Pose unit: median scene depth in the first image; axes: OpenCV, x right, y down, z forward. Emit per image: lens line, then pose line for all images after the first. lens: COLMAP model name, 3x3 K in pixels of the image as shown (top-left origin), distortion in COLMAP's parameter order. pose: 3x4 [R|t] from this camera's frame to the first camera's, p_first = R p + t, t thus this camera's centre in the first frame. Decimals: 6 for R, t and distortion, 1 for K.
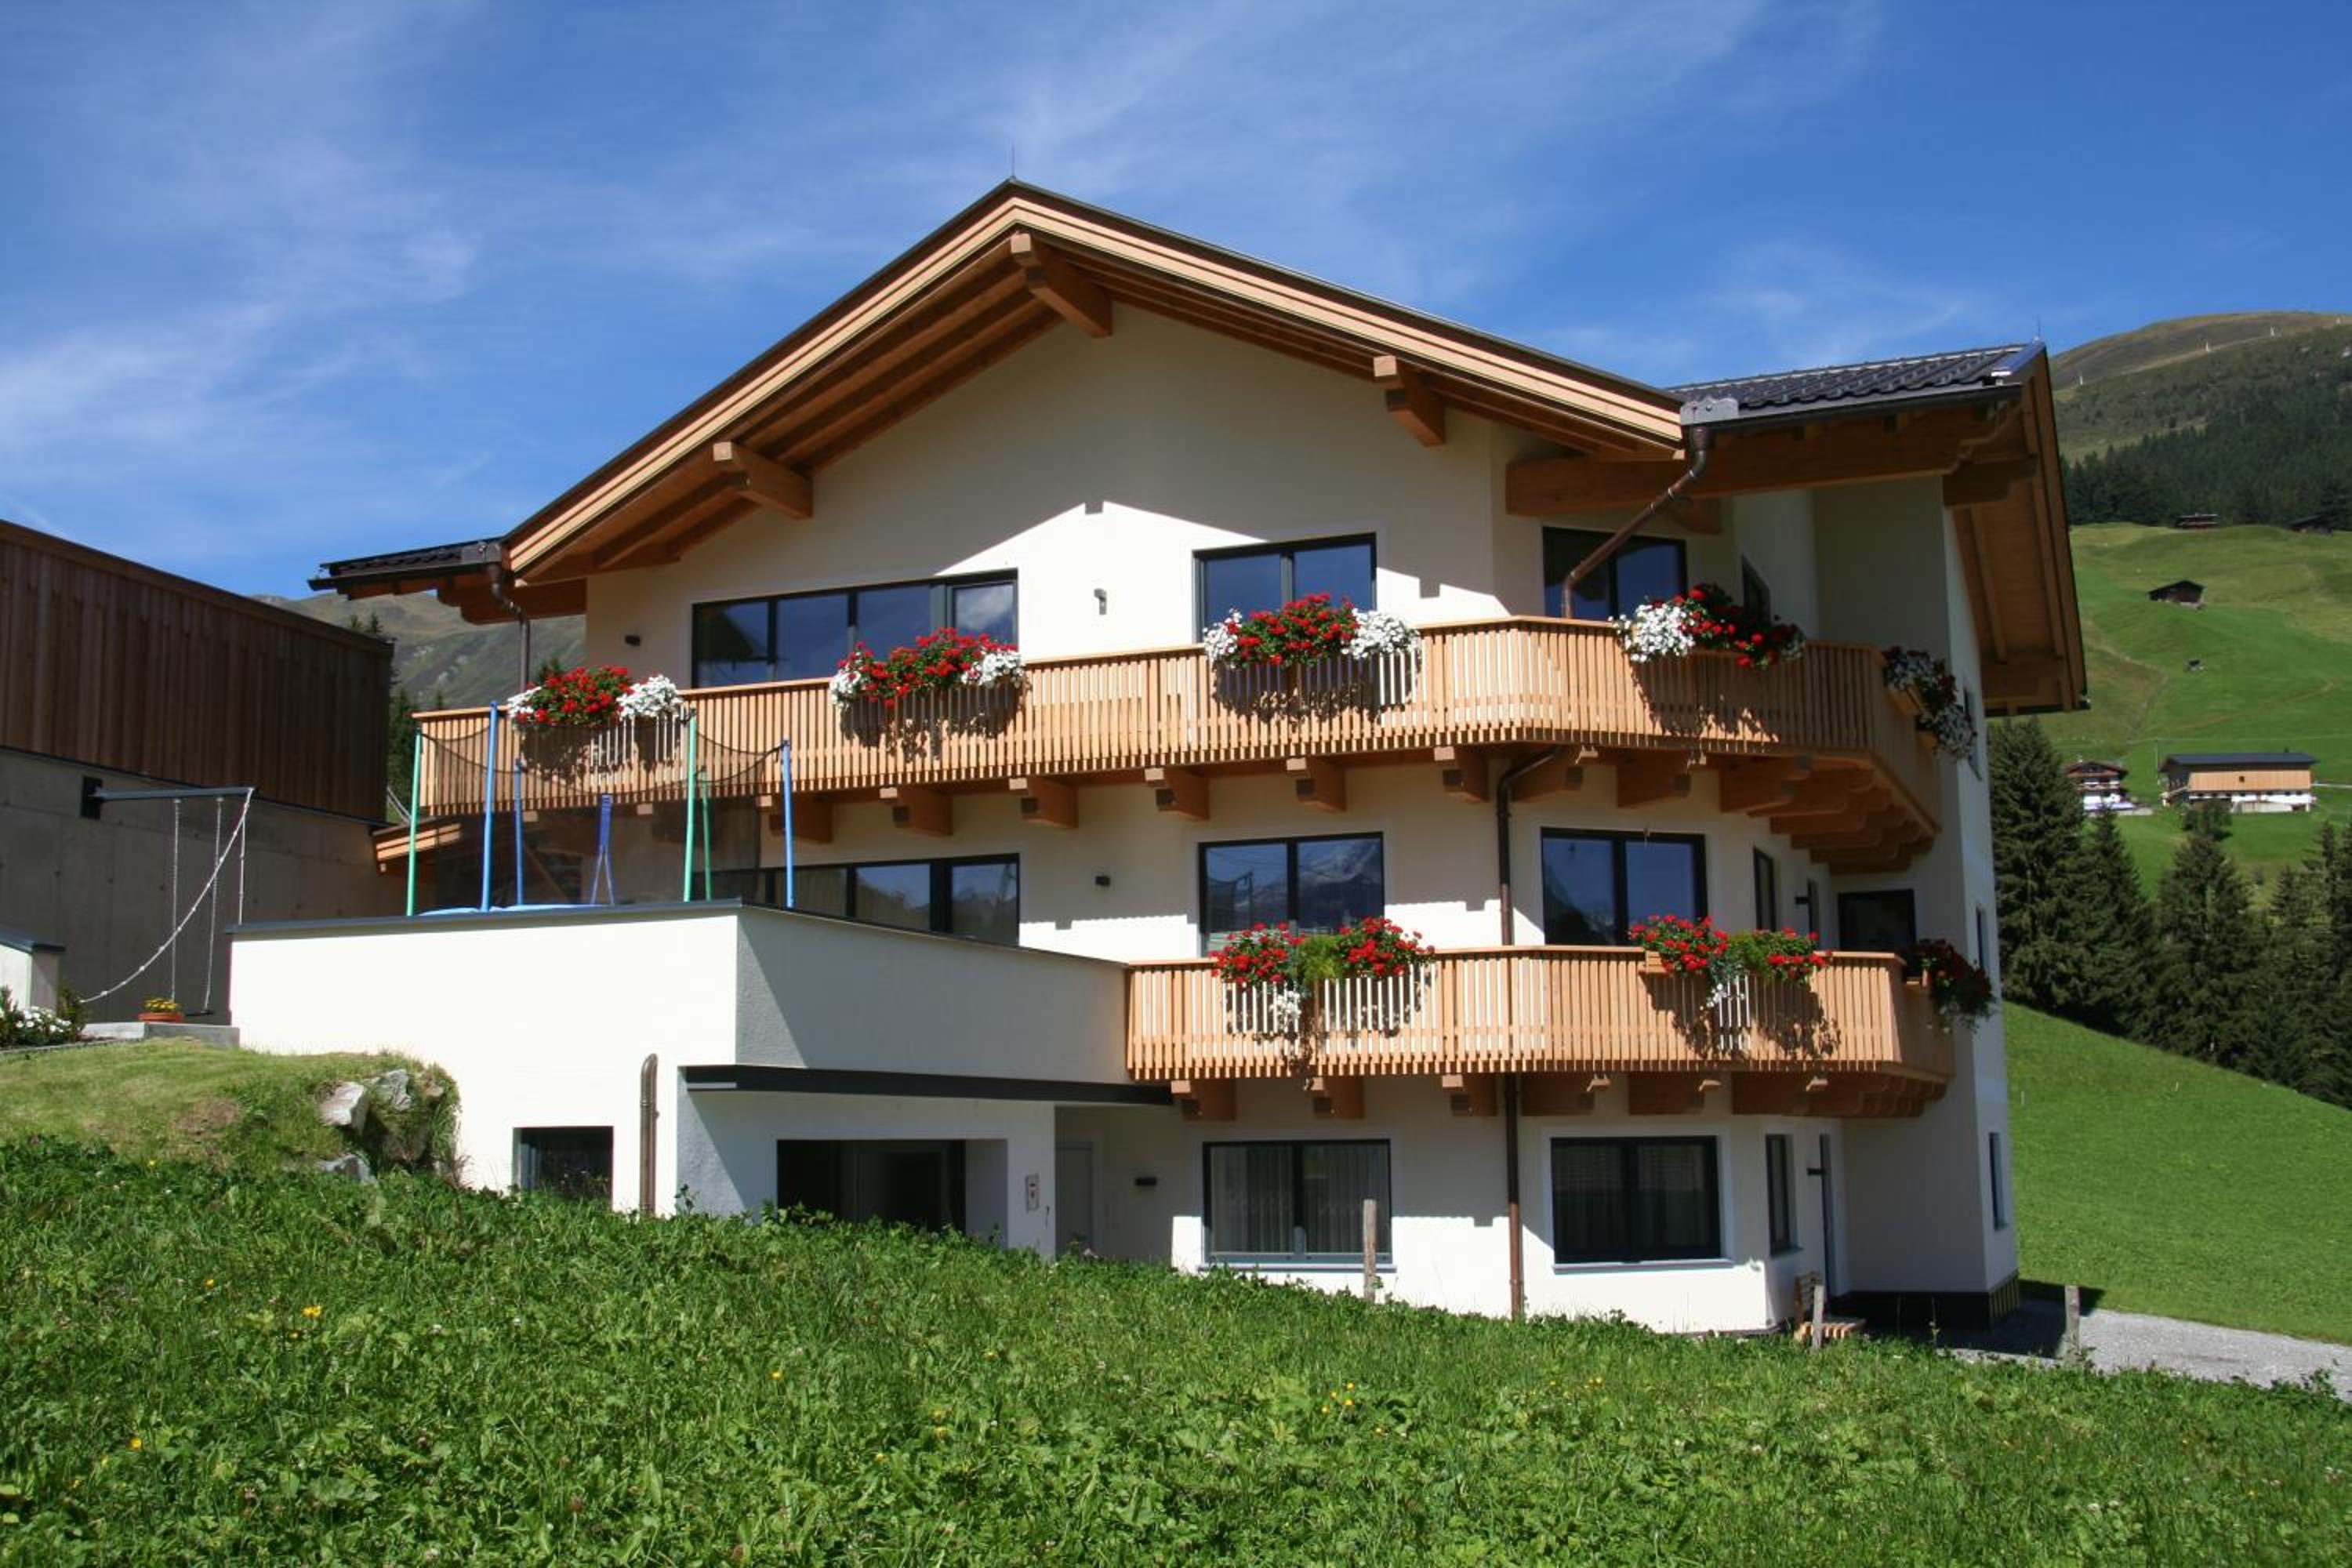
lens RADIAL K [[2593.3, 0, 1176.0], [0, 2593.3, 784.0], [0, 0, 1]] dist [-0.140459, 0.675231]
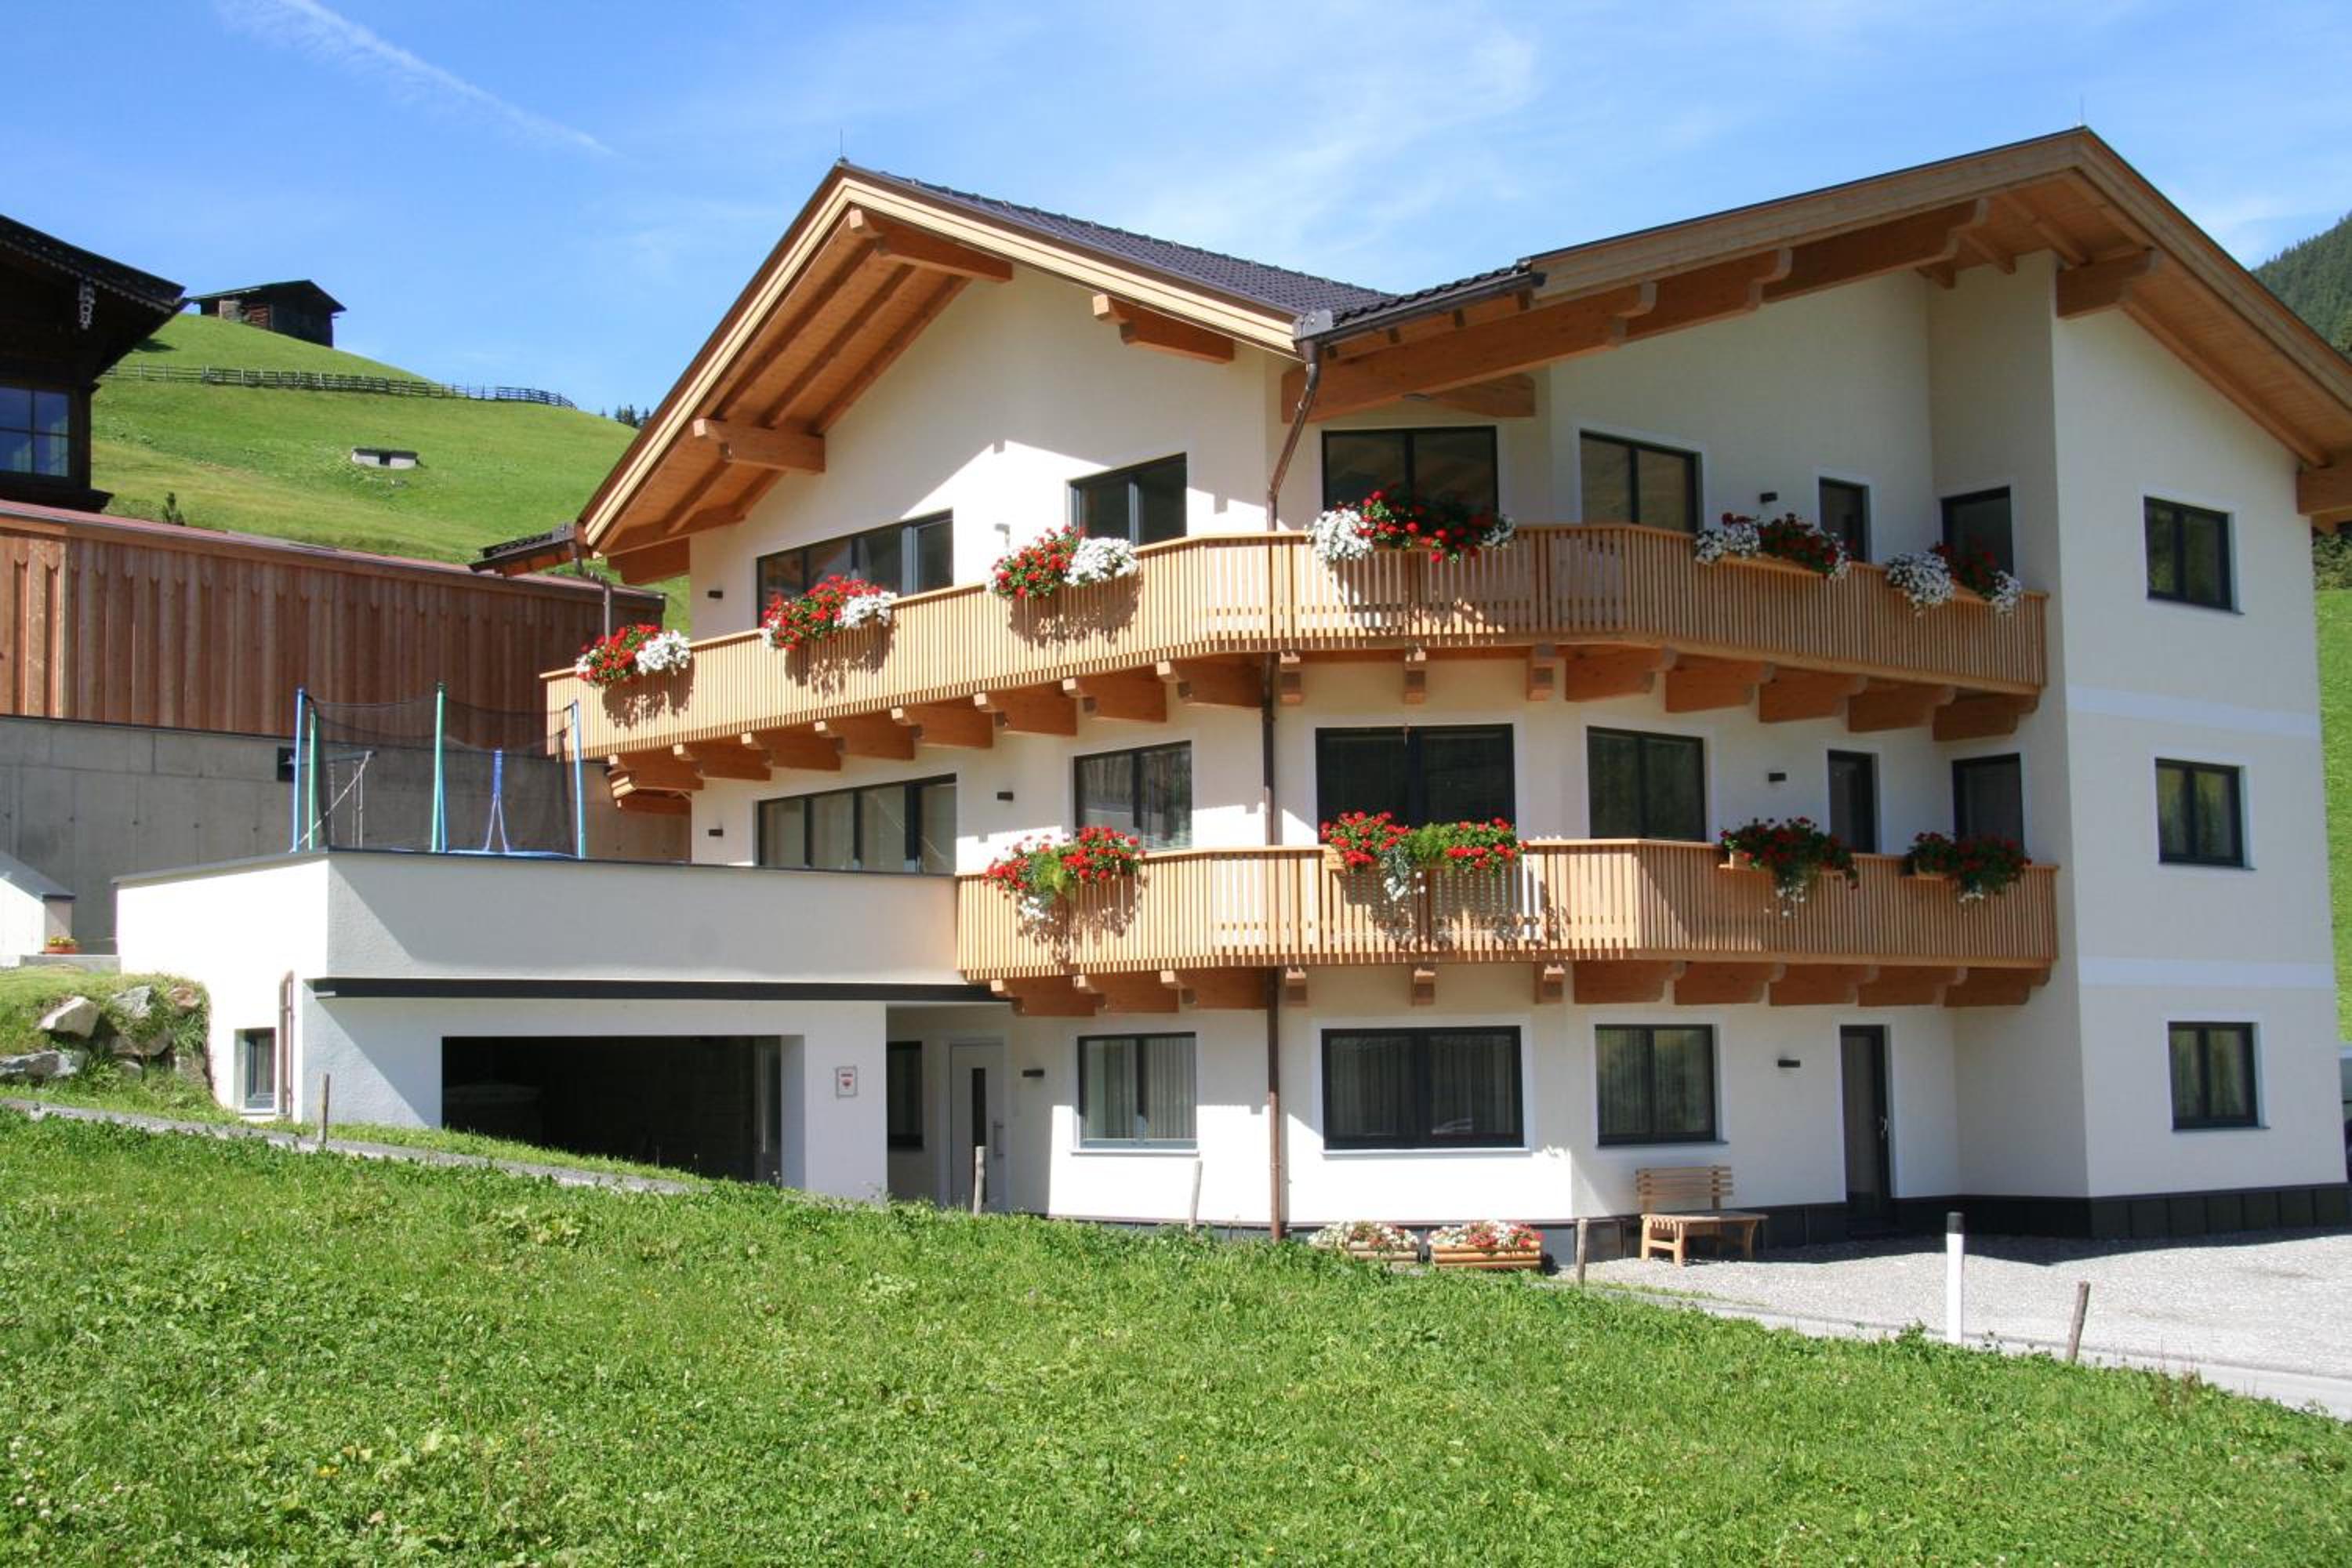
lens RADIAL K [[3064.2, 0, 1176.0], [0, 3064.2, 784.0], [0, 0, 1]] dist [-0.018769, 0.025634]
pose [[0.902024, -0.047285, -0.429088, 0.609594], [0.068270, 0.997100, 0.033637, -0.006019], [0.426253, -0.059636, 0.902636, -0.125654]]
